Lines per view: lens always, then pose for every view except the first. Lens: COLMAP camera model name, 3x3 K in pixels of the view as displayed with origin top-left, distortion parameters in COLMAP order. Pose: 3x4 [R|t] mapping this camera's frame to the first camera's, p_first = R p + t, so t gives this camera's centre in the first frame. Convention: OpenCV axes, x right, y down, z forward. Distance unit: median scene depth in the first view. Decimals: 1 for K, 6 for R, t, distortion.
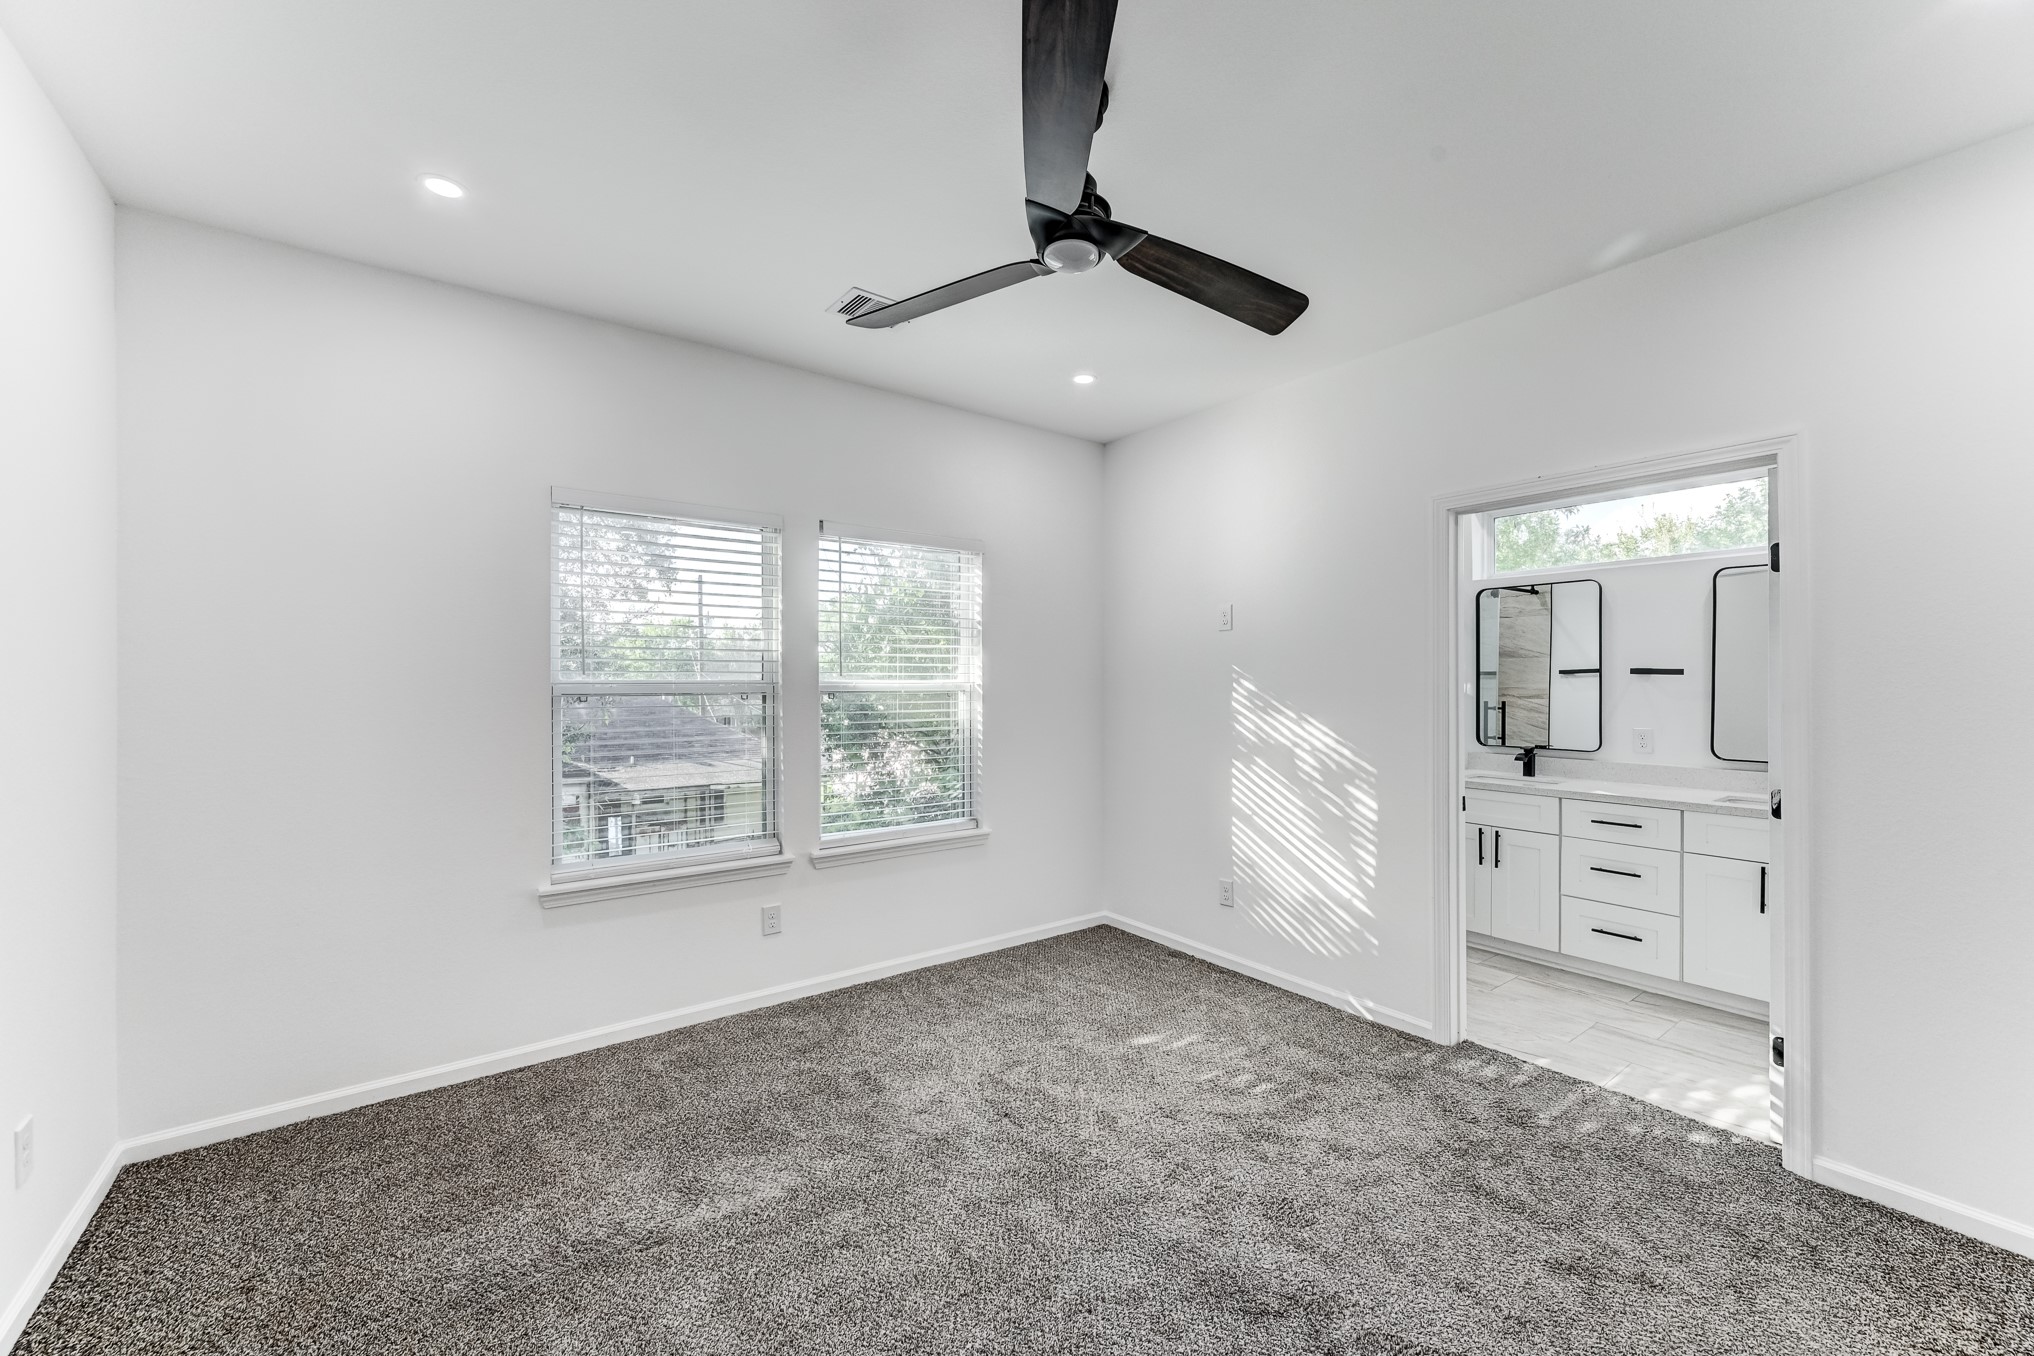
lens RADIAL K [[800.1, 0, 1017.0], [0, 800.1, 678.0], [0, 0, 1]] dist [-0.000913, -0.000011]
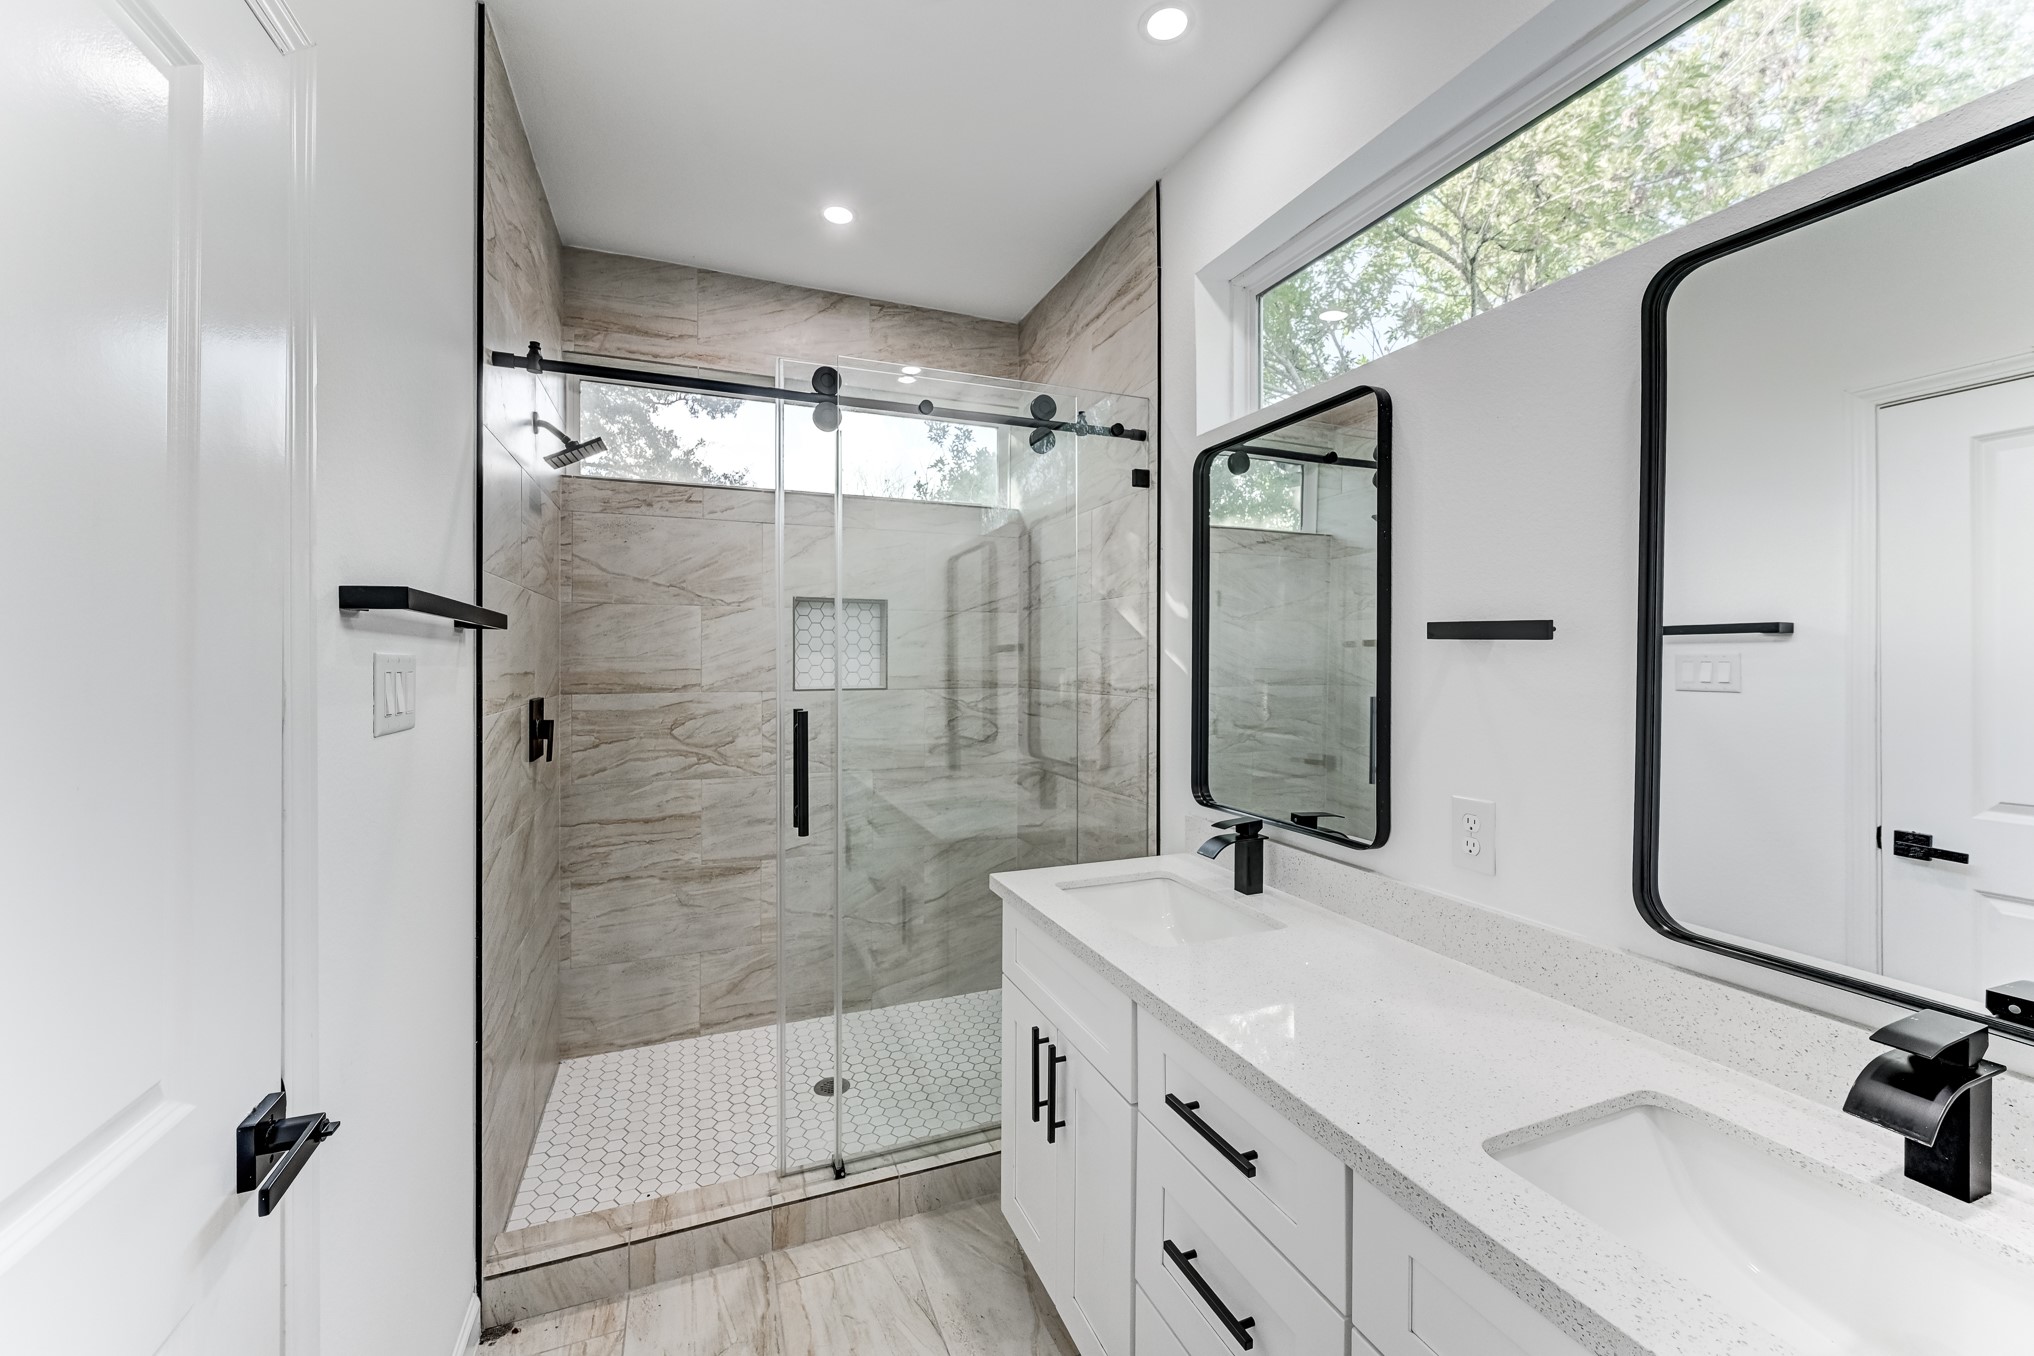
lens RADIAL K [[800.1, 0, 1017.0], [0, 800.1, 678.0], [0, 0, 1]] dist [-0.000913, -0.000011]
pose [[0.968583, 0.001933, -0.248684, 0.678984], [0.007836, 0.999236, 0.038288, -0.002547], [0.248569, -0.039034, 0.967827, 0.628130]]
